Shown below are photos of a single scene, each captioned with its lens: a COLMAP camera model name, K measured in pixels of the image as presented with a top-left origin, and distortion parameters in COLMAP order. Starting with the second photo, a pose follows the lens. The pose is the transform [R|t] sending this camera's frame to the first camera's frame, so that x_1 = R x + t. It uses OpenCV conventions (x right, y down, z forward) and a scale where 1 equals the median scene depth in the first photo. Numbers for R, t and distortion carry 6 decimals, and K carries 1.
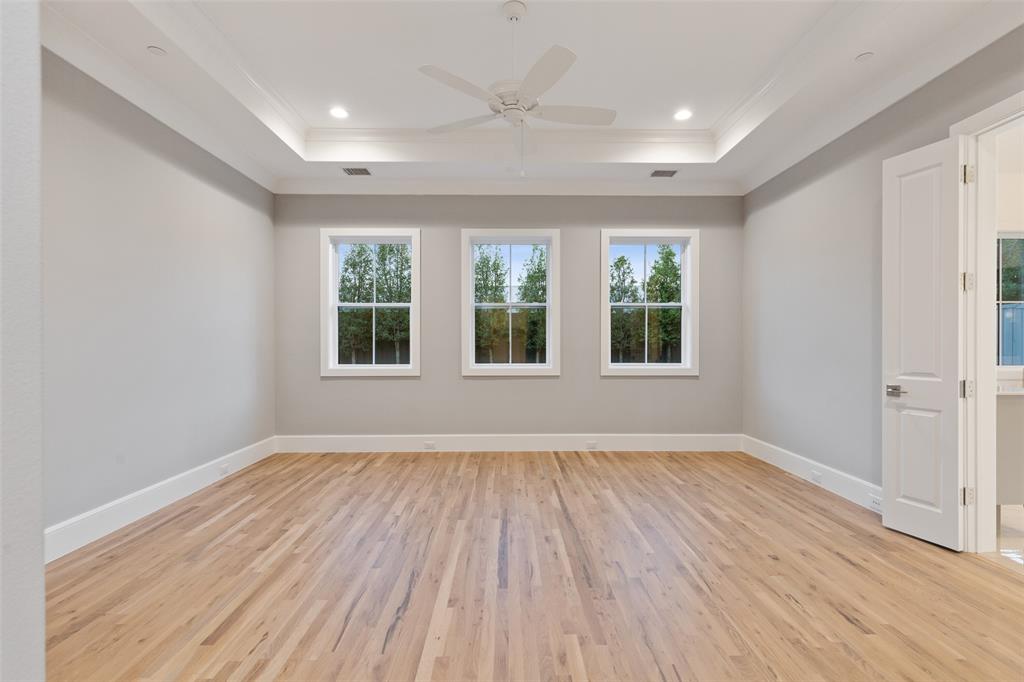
lens RADIAL K [[464.9, 0, 508.2], [0, 464.9, 344.9], [0, 0, 1]] dist [0.009393, -0.000217]
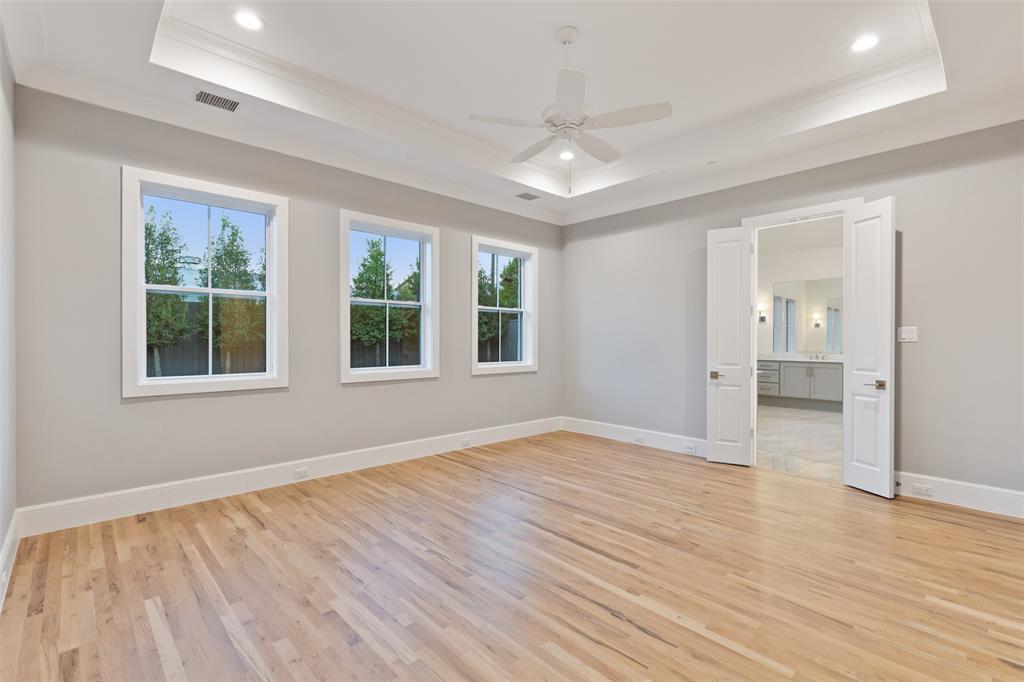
lens RADIAL K [[467.7, 0, 509.1], [0, 467.7, 339.7], [0, 0, 1]] dist [0.008811, -0.000359]
pose [[0.737443, 0.001333, 0.675408, -0.614287], [-0.000195, 0.999998, -0.001760, -0.016042], [-0.675409, 0.001166, 0.737442, 0.227789]]
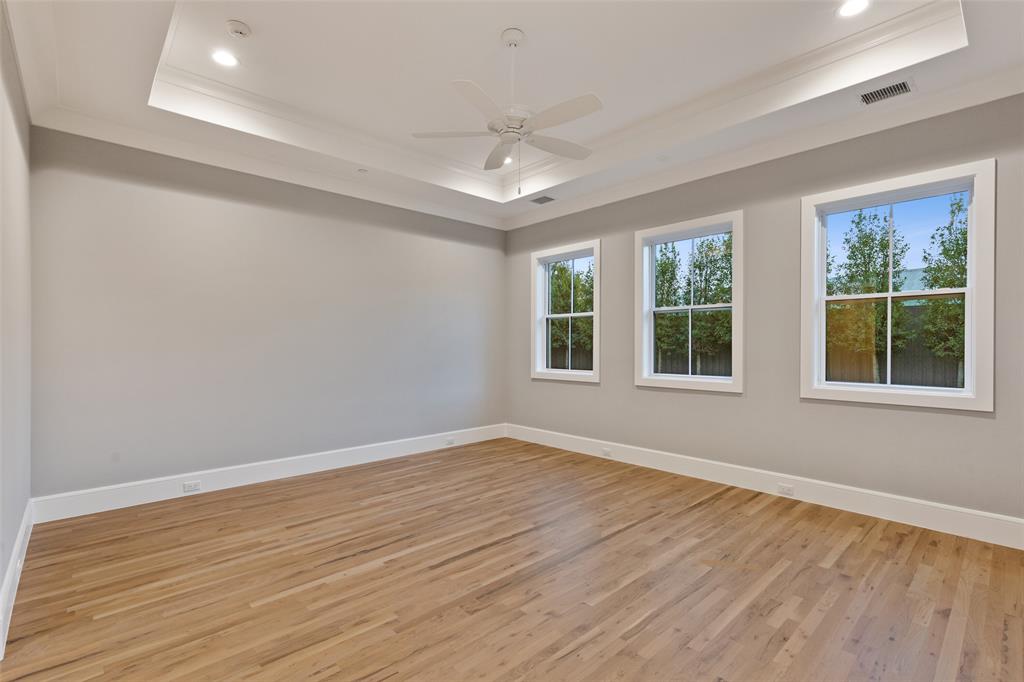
lens RADIAL K [[464.9, 0, 508.2], [0, 464.9, 344.9], [0, 0, 1]] dist [0.009393, -0.000217]
pose [[0.670469, 0.000259, -0.741938, 0.596463], [-0.003024, 0.999993, -0.002384, -0.018619], [0.741932, 0.003842, 0.670465, 0.224439]]
